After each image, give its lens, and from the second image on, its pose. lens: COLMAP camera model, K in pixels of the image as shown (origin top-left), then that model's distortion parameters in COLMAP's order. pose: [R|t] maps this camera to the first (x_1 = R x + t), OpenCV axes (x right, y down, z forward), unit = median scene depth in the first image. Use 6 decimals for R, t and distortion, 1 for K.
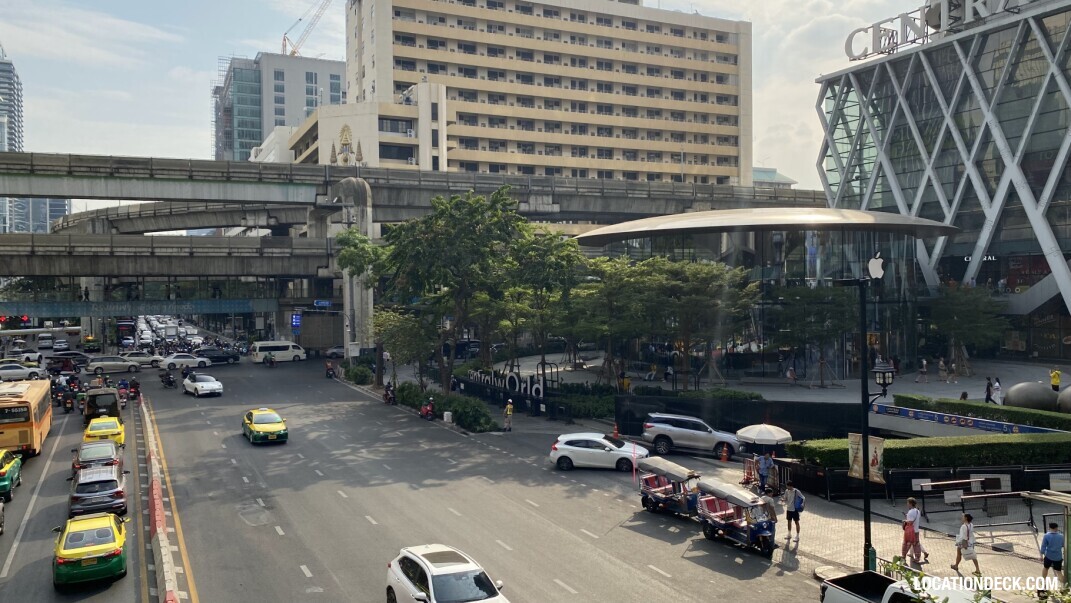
lens RADIAL K [[825.9, 0, 533.7], [0, 825.9, 299.1], [0, 0, 1]] dist [0.086256, -0.097483]
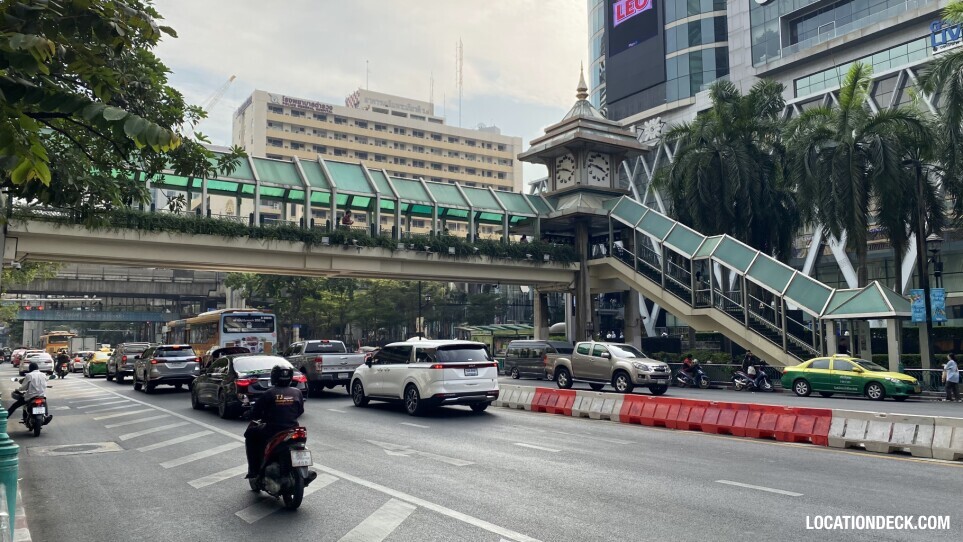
lens RADIAL K [[742.4, 0, 481.3], [0, 742.4, 257.5], [0, 0, 1]] dist [0.094997, -0.105557]
pose [[0.992916, 0.018443, 0.117376, 0.047868], [-0.003060, 0.991521, -0.129909, 0.047855], [-0.118777, 0.128630, 0.984554, -0.268546]]
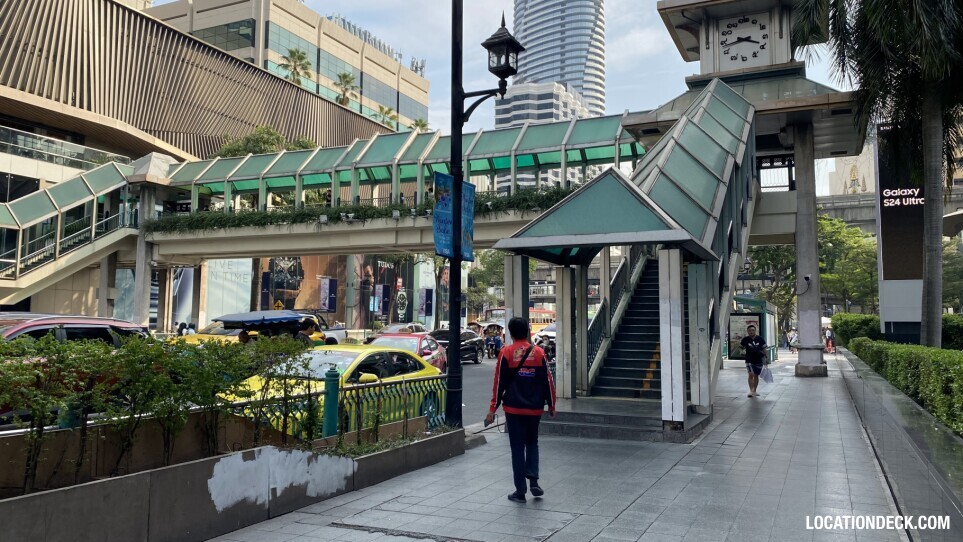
lens RADIAL K [[741.1, 0, 491.4], [0, 741.1, 269.1], [0, 0, 1]] dist [0.069225, -0.000126]
pose [[0.636993, -0.048979, -0.769312, 0.248580], [-0.020254, 0.996572, -0.080218, 0.045815], [0.770603, 0.066680, 0.633817, -0.134390]]
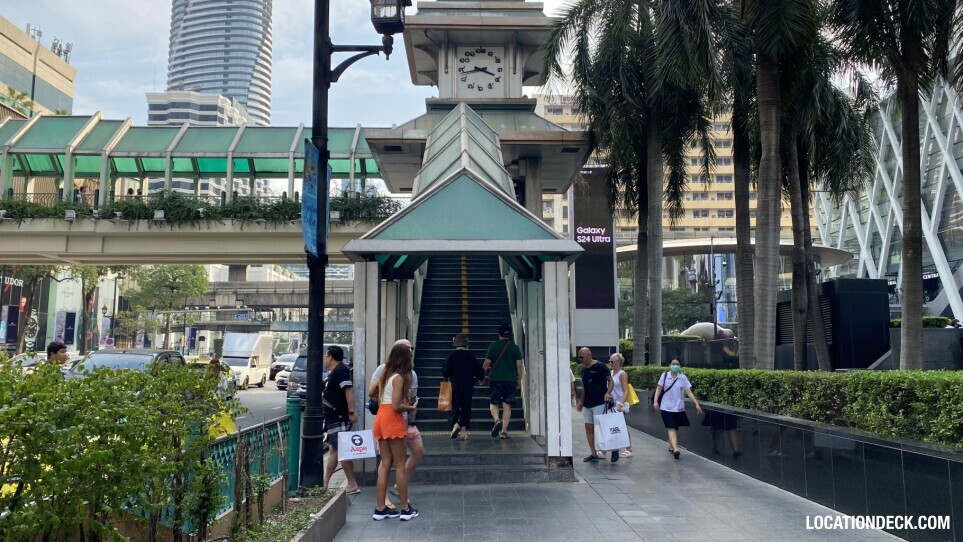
lens RADIAL K [[742.6, 0, 479.9], [0, 742.6, 268.8], [0, 0, 1]] dist [0.086256, -0.097483]
pose [[0.905600, -0.043613, -0.421884, 0.222781], [-0.010773, 0.992013, -0.125674, 0.046639], [0.423995, 0.118355, 0.897898, -0.135546]]
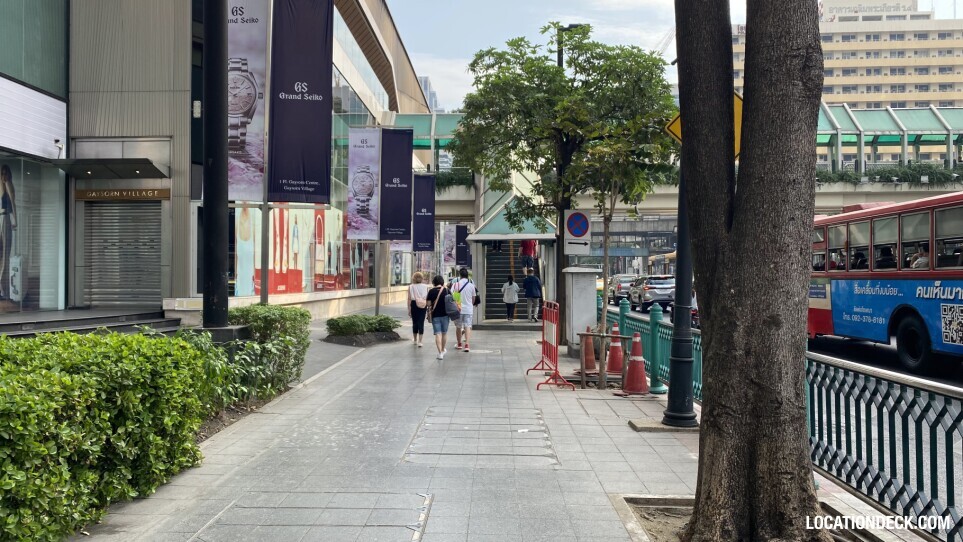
lens RADIAL K [[742.6, 0, 479.9], [0, 742.6, 268.8], [0, 0, 1]] dist [0.086256, -0.097483]
pose [[0.887783, -0.003373, -0.460250, 0.052235], [-0.007641, 0.999727, -0.022065, 0.048945], [0.460199, 0.023105, 0.887515, -0.309649]]
